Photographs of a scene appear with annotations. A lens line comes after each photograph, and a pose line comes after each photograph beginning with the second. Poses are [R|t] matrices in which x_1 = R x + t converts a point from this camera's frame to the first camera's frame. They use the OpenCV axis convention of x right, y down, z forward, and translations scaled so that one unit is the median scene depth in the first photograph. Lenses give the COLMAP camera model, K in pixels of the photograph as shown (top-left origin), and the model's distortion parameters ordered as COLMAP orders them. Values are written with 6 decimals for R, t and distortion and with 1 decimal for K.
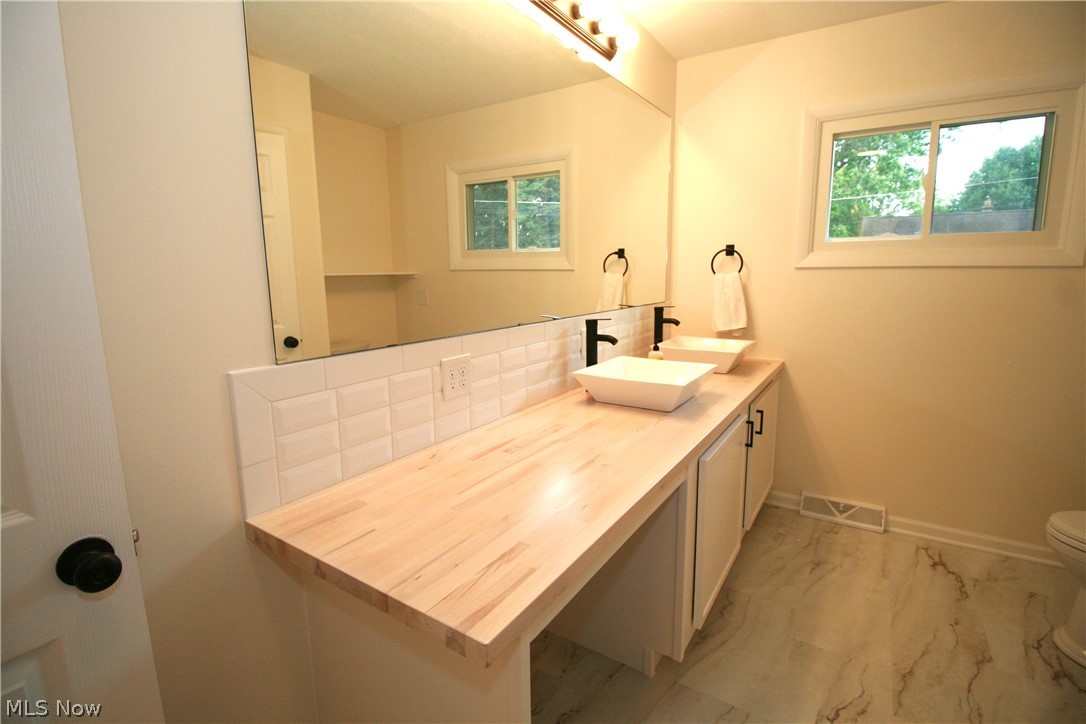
lens RADIAL K [[510.2, 0, 536.2], [0, 510.2, 351.7], [0, 0, 1]] dist [-0.017193, -0.002494]
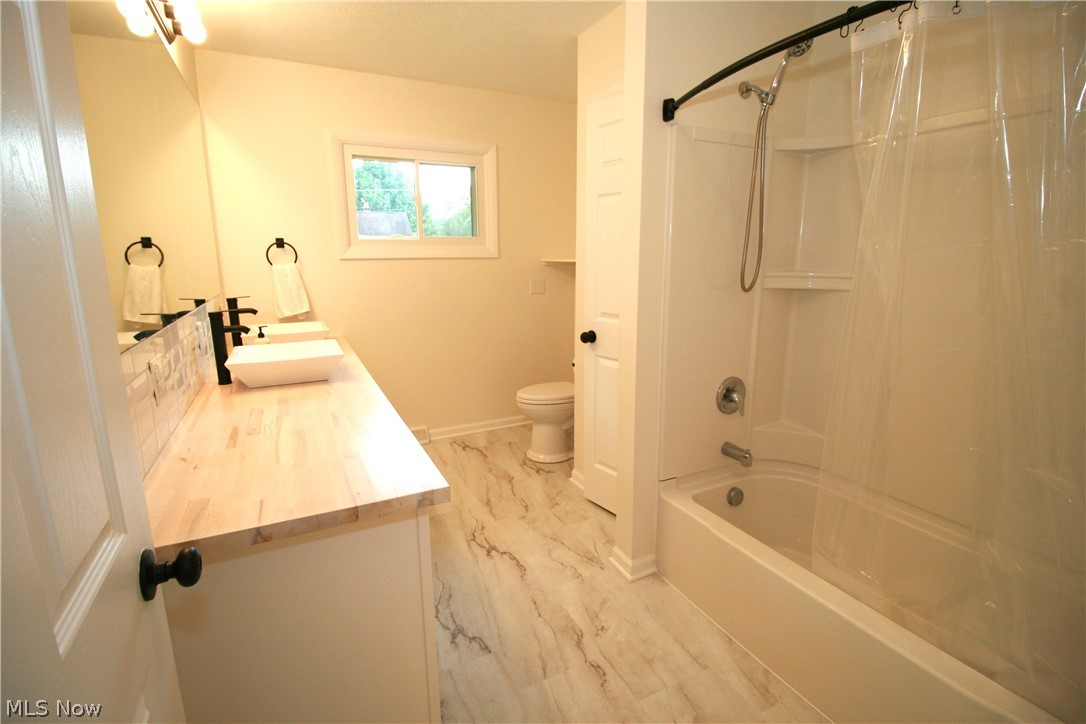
lens RADIAL K [[510.2, 0, 542.4], [0, 510.2, 353.8], [0, 0, 1]] dist [-0.017193, -0.002494]
pose [[0.496561, -0.155827, 0.853900, -0.357570], [0.134082, 0.985716, 0.101911, 0.001863], [-0.857584, 0.063888, 0.510361, -0.041004]]
